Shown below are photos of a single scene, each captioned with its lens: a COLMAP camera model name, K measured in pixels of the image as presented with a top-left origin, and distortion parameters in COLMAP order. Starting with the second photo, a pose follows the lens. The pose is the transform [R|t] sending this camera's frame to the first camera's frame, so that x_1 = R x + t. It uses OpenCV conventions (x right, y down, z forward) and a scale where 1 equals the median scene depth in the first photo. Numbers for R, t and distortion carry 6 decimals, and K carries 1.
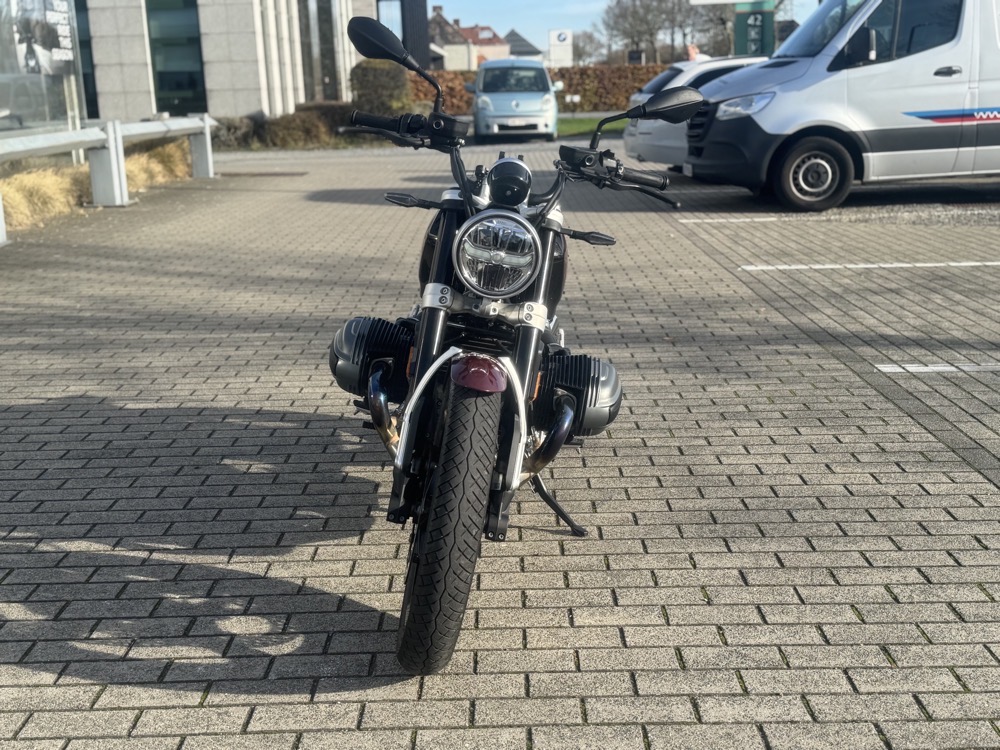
lens RADIAL K [[1244.4, 0, 508.3], [0, 1244.4, 360.0], [0, 0, 1]] dist [0.087796, 0.000000]
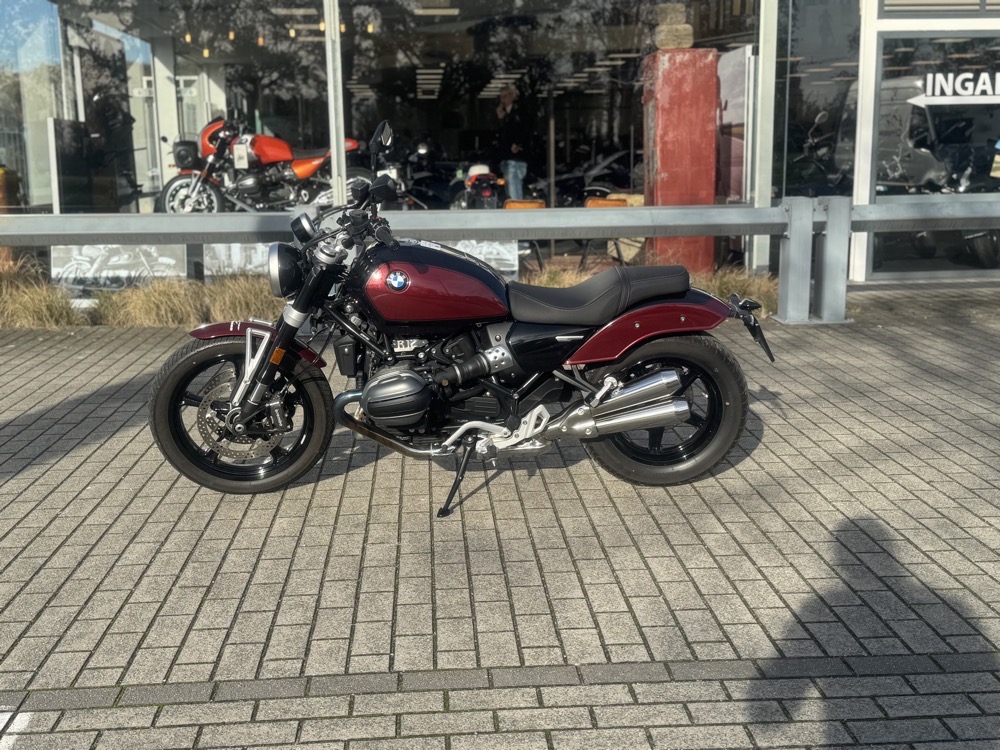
lens RADIAL K [[1244.4, 0, 503.5], [0, 1244.4, 376.0], [0, 0, 1]] dist [0.087796, 0.000000]
pose [[0.060334, 0.205377, -0.976821, 1.297757], [-0.204396, 0.960410, 0.189302, -0.255205], [0.977027, 0.188237, 0.099923, 0.925283]]
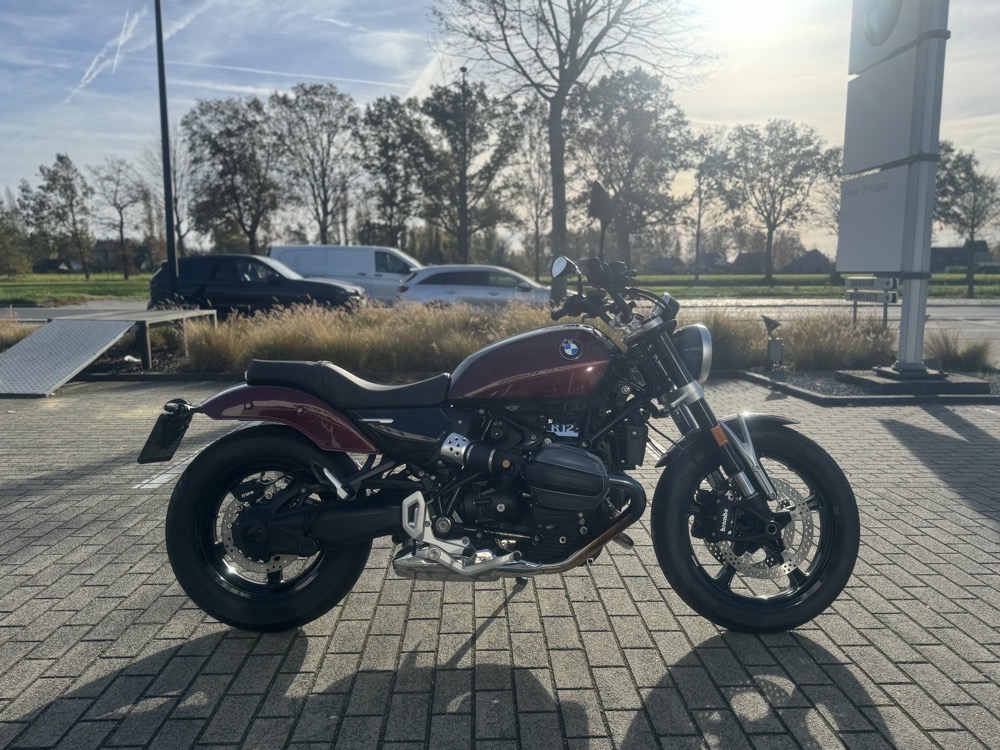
lens RADIAL K [[756.5, 0, 497.3], [0, 756.5, 378.5], [0, 0, 1]] dist [0.056574, -0.079774]
pose [[-0.026400, -0.102858, 0.994346, -0.733524], [0.217650, 0.970238, 0.106143, -0.165188], [-0.975670, 0.219222, -0.003228, 1.001073]]
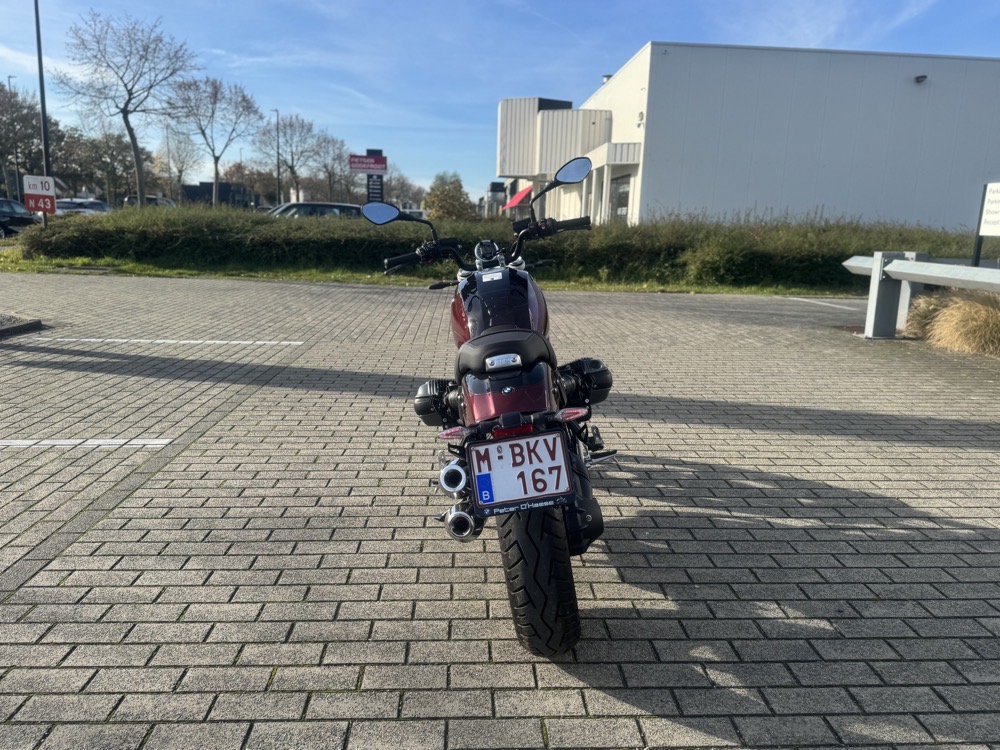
lens RADIAL K [[756.5, 0, 497.0], [0, 756.5, 378.6], [0, 0, 1]] dist [0.056574, -0.079774]
pose [[-0.999303, 0.009585, -0.036072, 0.023158], [-0.006179, 0.910632, 0.413172, -0.361262], [0.036809, 0.413107, -0.909938, 1.741405]]
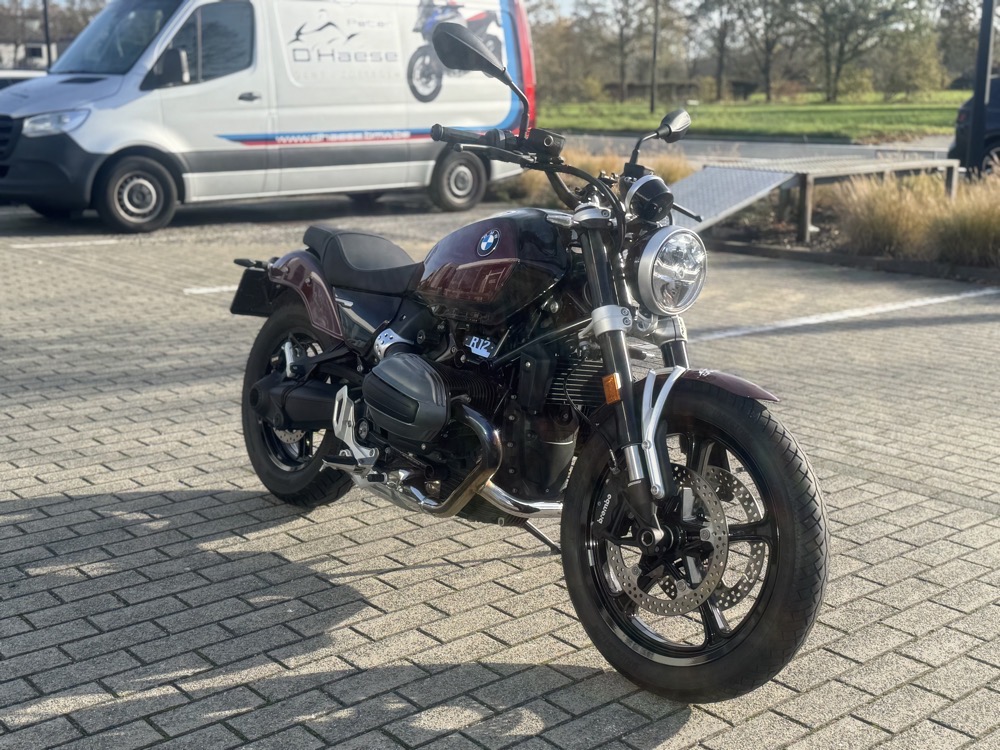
lens RADIAL K [[1244.4, 0, 509.8], [0, 1244.4, 353.0], [0, 0, 1]] dist [0.087796, 0.000000]
pose [[0.757832, -0.098919, 0.644907, -0.611752], [0.113165, 0.993387, 0.019391, -0.042977], [-0.642560, 0.058286, 0.764015, 0.259087]]
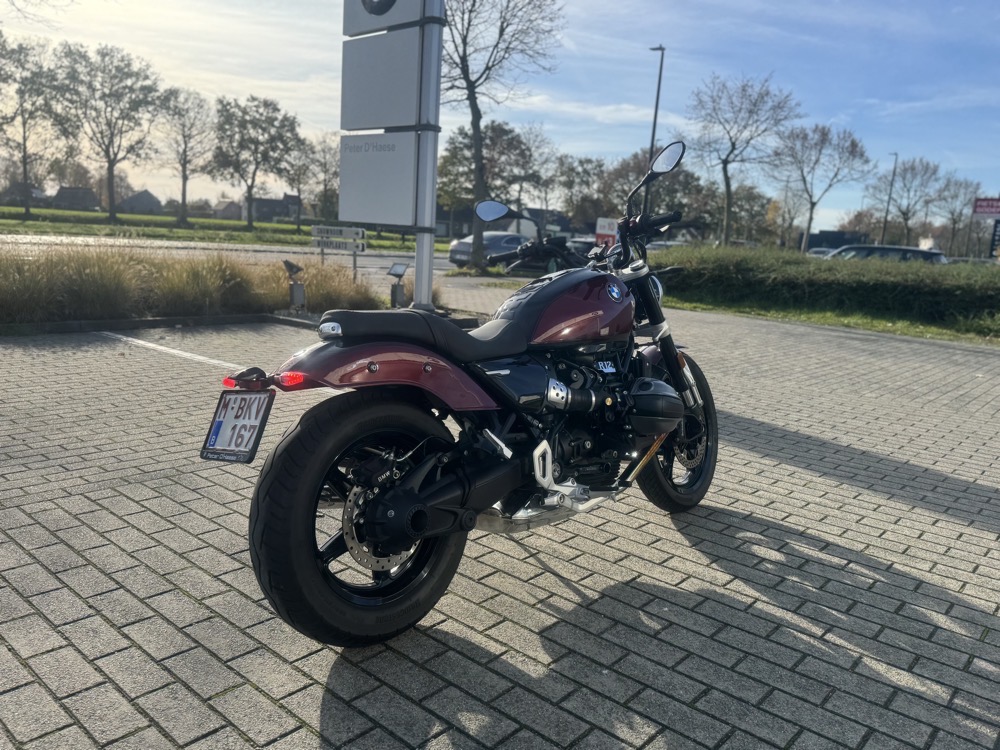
lens RADIAL K [[756.5, 0, 497.7], [0, 756.5, 374.8], [0, 0, 1]] dist [0.056574, -0.079774]
pose [[-0.749584, -0.130061, 0.649005, -0.463946], [0.107213, 0.943700, 0.312946, -0.273283], [-0.653168, 0.304161, -0.693439, 1.545470]]
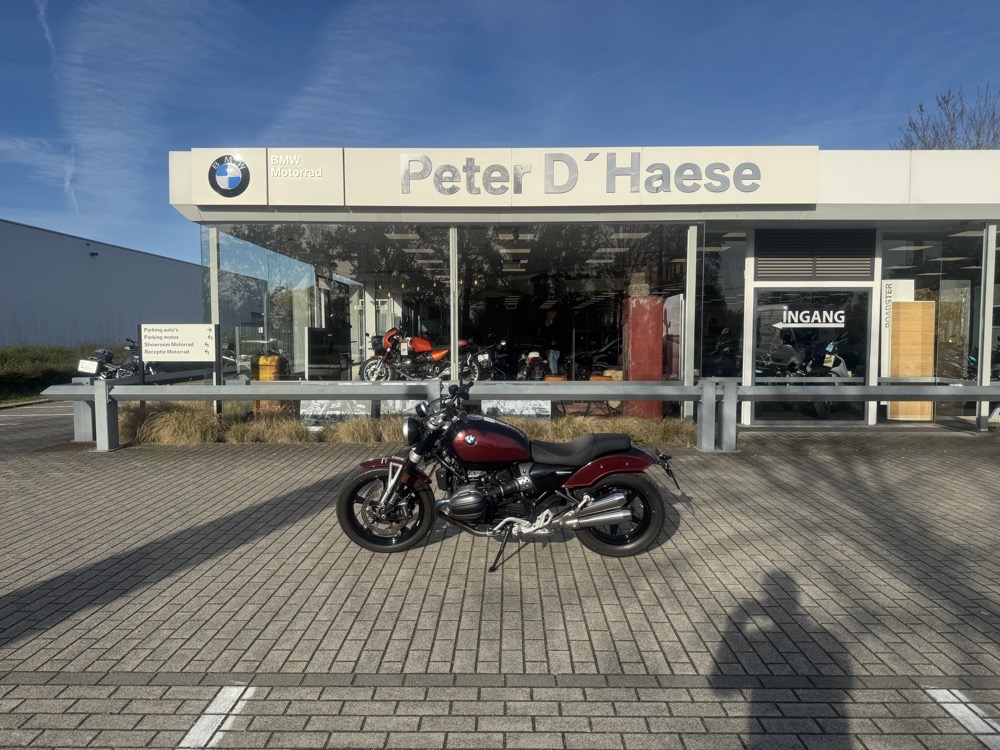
lens RADIAL K [[702.9, 0, 500.4], [0, 702.9, 365.8], [0, 0, 1]] dist [0.034433, -0.048508]
pose [[-0.018671, 0.076565, -0.996890, 1.335056], [-0.215264, 0.973372, 0.078790, -0.337471], [0.976377, 0.216066, -0.001692, 0.955576]]
